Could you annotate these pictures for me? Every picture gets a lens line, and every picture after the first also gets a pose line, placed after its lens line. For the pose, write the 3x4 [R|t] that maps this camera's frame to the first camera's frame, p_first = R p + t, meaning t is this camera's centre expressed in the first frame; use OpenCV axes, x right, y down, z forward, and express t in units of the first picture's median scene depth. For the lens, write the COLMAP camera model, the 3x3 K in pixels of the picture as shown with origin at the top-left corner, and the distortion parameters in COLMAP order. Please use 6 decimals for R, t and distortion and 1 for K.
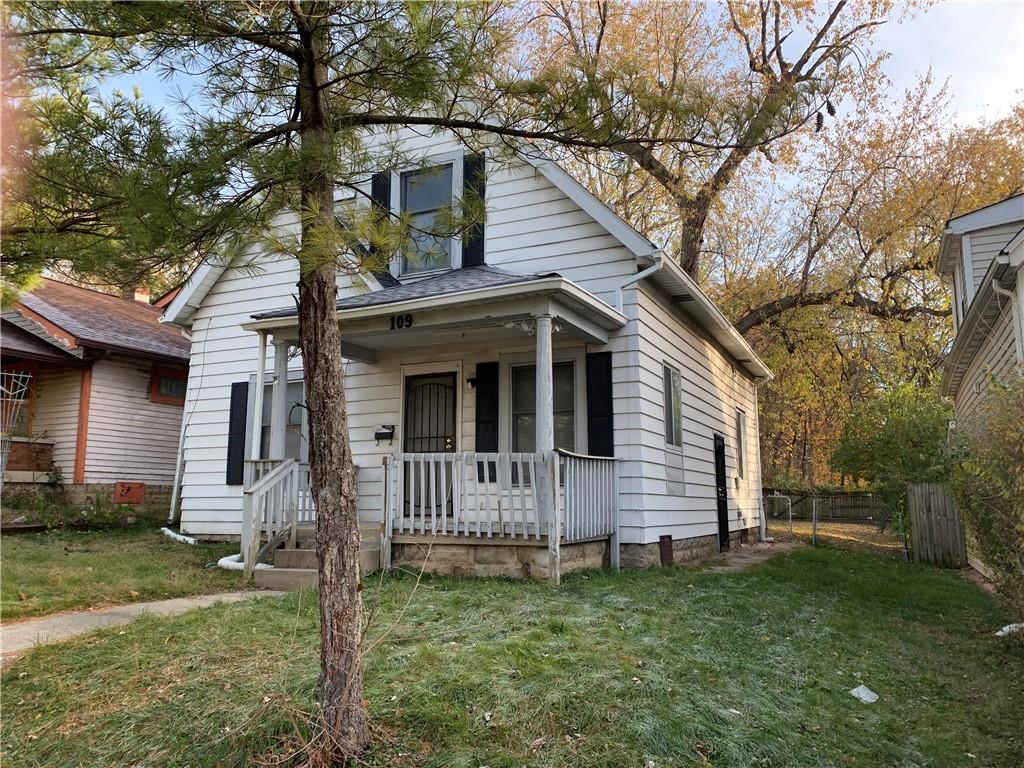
lens RADIAL K [[767.9, 0, 513.2], [0, 767.9, 373.9], [0, 0, 1]] dist [0.033706, -0.032839]
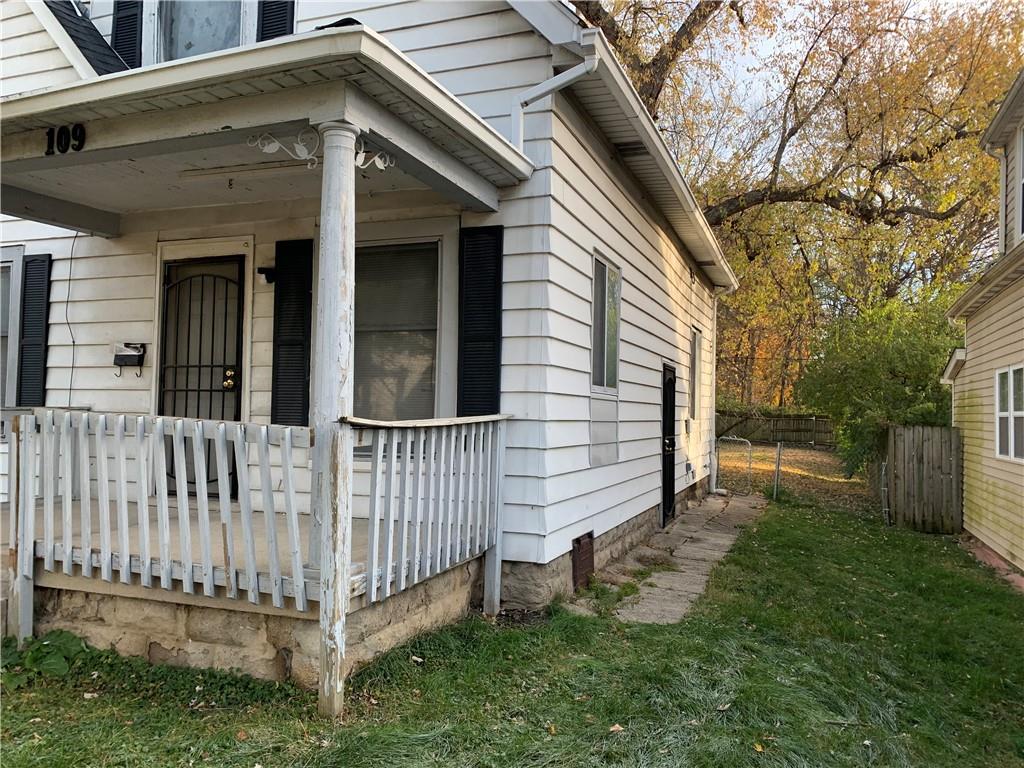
lens RADIAL K [[767.9, 0, 517.9], [0, 767.9, 387.3], [0, 0, 1]] dist [0.033706, -0.032839]
pose [[0.996270, 0.020209, 0.083887, 0.082462], [-0.031450, 0.990357, 0.134924, 0.010375], [-0.080351, -0.137059, 0.987299, 0.371527]]
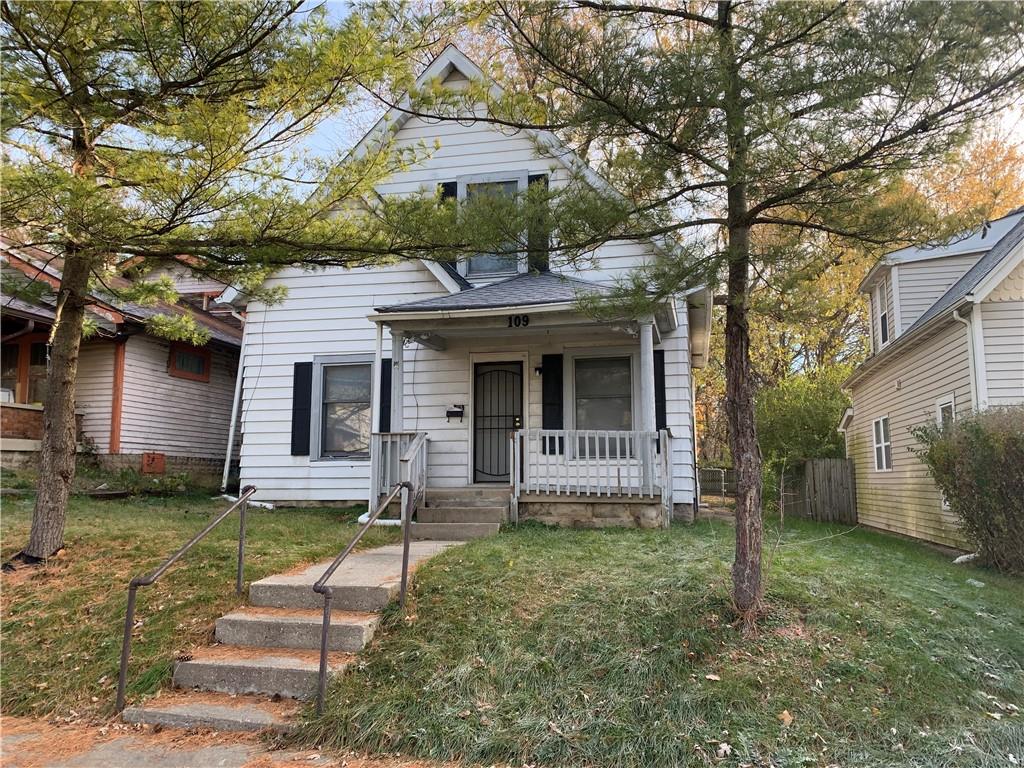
lens RADIAL K [[767.9, 0, 506.9], [0, 767.9, 377.2], [0, 0, 1]] dist [0.033706, -0.032839]
pose [[0.978621, 0.027662, 0.203801, -0.323113], [-0.034662, 0.998923, 0.030857, -0.012865], [-0.202728, -0.037262, 0.978526, -0.143483]]
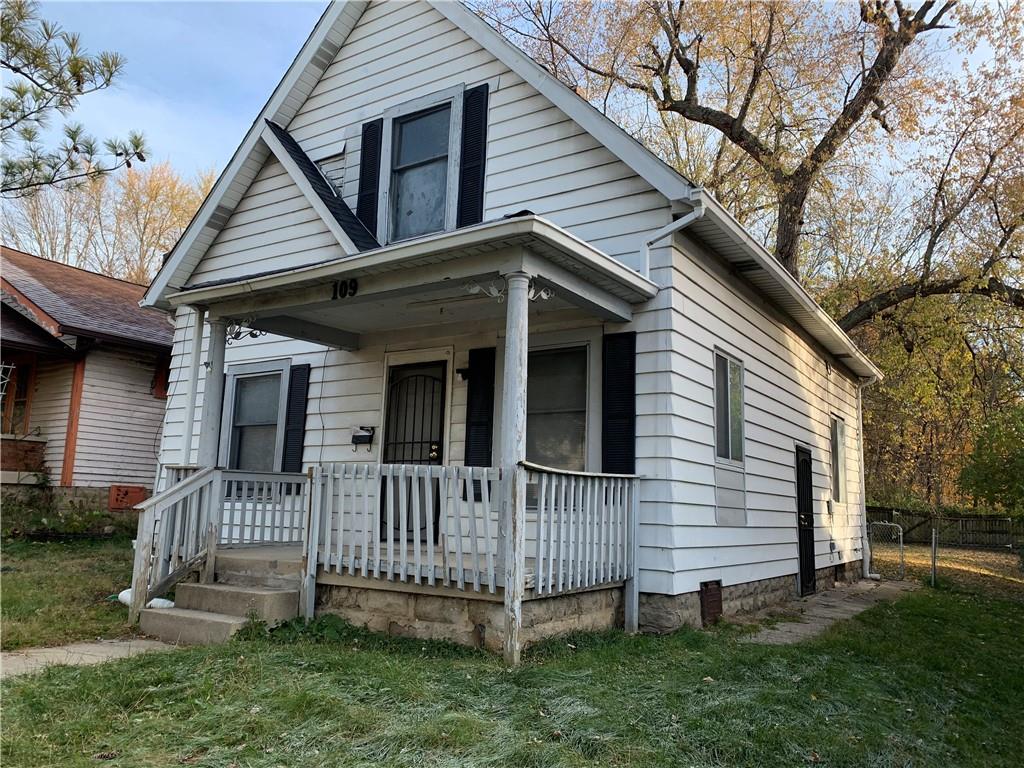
lens RADIAL K [[767.9, 0, 513.8], [0, 767.9, 379.7], [0, 0, 1]] dist [0.033706, -0.032839]
pose [[0.990690, 0.007915, -0.135909, 0.098207], [-0.008032, 0.999968, -0.000310, 0.016117], [0.135902, 0.001399, 0.990721, 0.214798]]
